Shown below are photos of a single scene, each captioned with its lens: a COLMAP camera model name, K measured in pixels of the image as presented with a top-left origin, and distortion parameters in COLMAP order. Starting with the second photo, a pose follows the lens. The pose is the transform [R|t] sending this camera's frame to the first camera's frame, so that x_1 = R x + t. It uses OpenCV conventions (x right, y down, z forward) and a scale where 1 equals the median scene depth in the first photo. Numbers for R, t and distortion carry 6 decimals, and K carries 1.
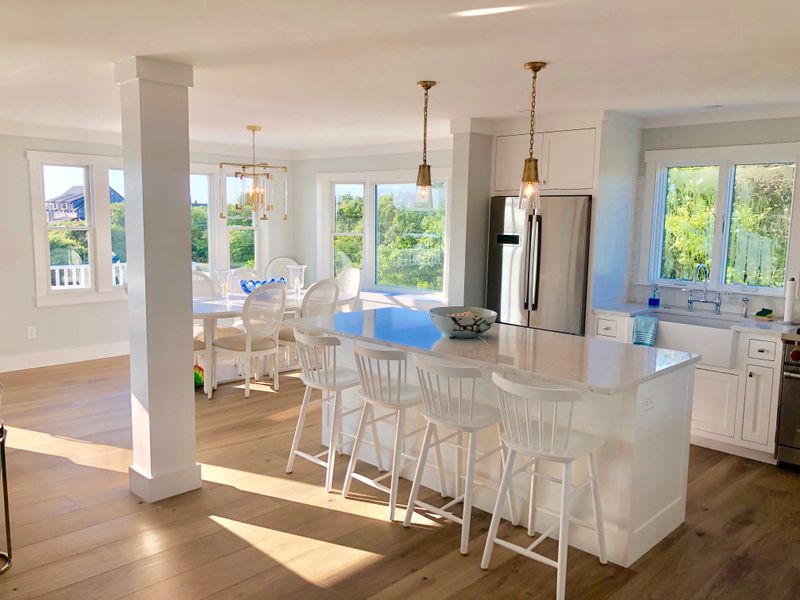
lens RADIAL K [[670.6, 0, 394.8], [0, 670.6, 303.1], [0, 0, 1]] dist [0.061588, 0.009705]
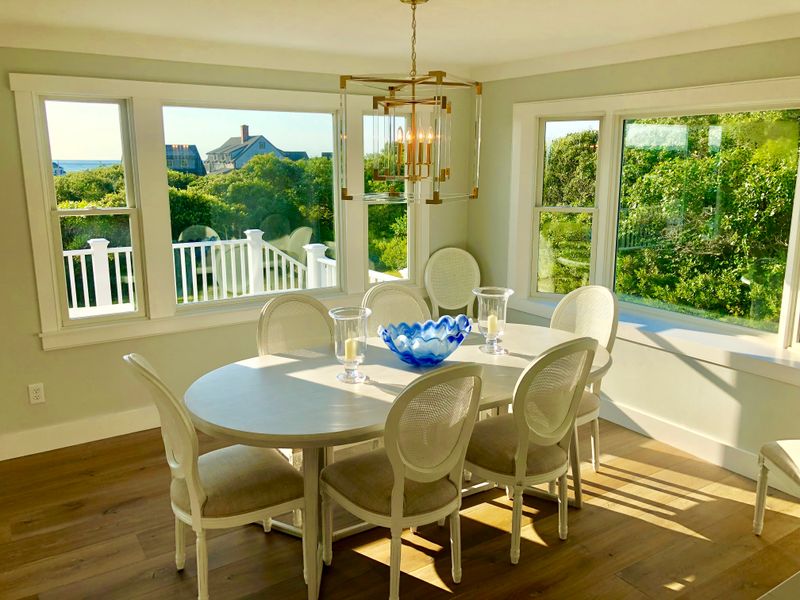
lens RADIAL K [[670.6, 0, 403.0], [0, 670.6, 295.0], [0, 0, 1]] dist [0.061588, 0.009705]
pose [[0.980075, 0.022033, -0.197402, -0.112209], [-0.008707, 0.997639, 0.068123, -0.083428], [0.198437, -0.065047, 0.977953, 0.496885]]
